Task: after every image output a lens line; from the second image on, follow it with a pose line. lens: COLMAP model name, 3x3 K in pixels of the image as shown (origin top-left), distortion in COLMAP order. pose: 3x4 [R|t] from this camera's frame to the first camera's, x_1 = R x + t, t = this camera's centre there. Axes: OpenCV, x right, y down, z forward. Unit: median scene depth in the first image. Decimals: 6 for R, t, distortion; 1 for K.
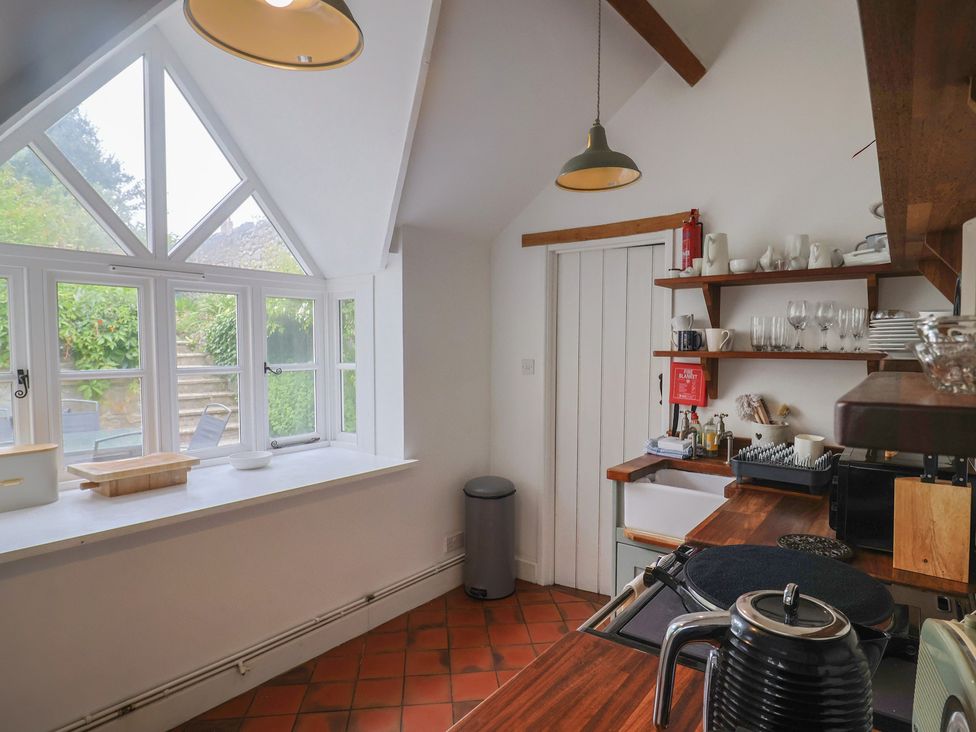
lens RADIAL K [[569.6, 0, 490.2], [0, 569.6, 372.2], [0, 0, 1]] dist [0.001497, -0.001083]
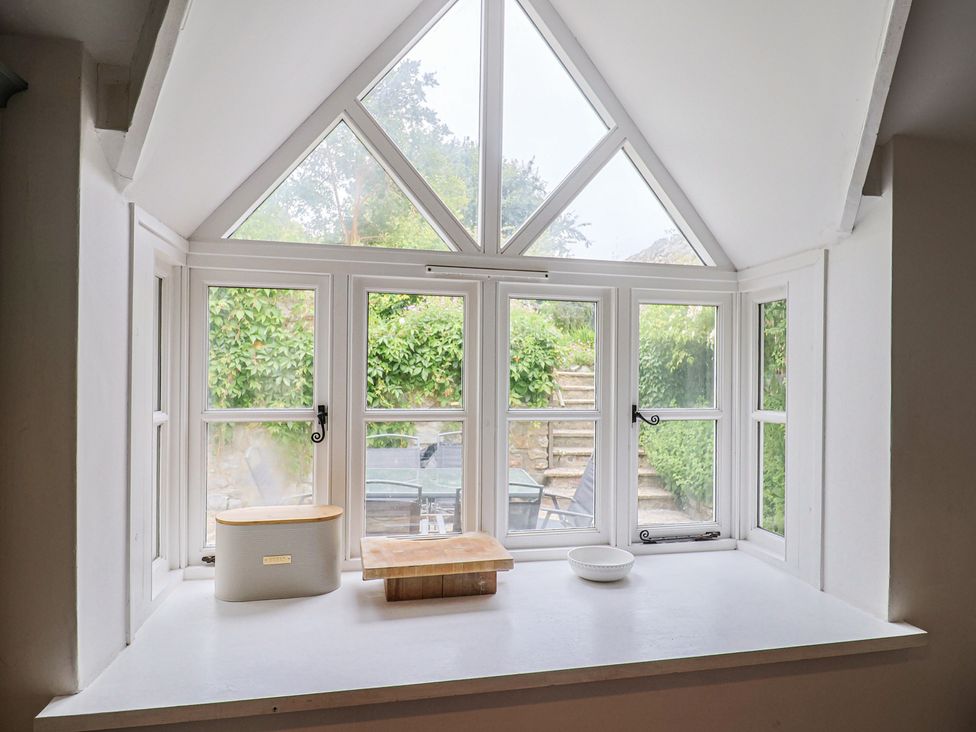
lens RADIAL K [[646.3, 0, 487.3], [0, 646.3, 372.3], [0, 0, 1]] dist [-0.001175, 0.002811]
pose [[0.784025, 0.007143, -0.620688, -0.073261], [-0.042972, 0.998159, -0.042794, -0.015525], [0.619240, 0.060224, 0.782889, 0.321276]]
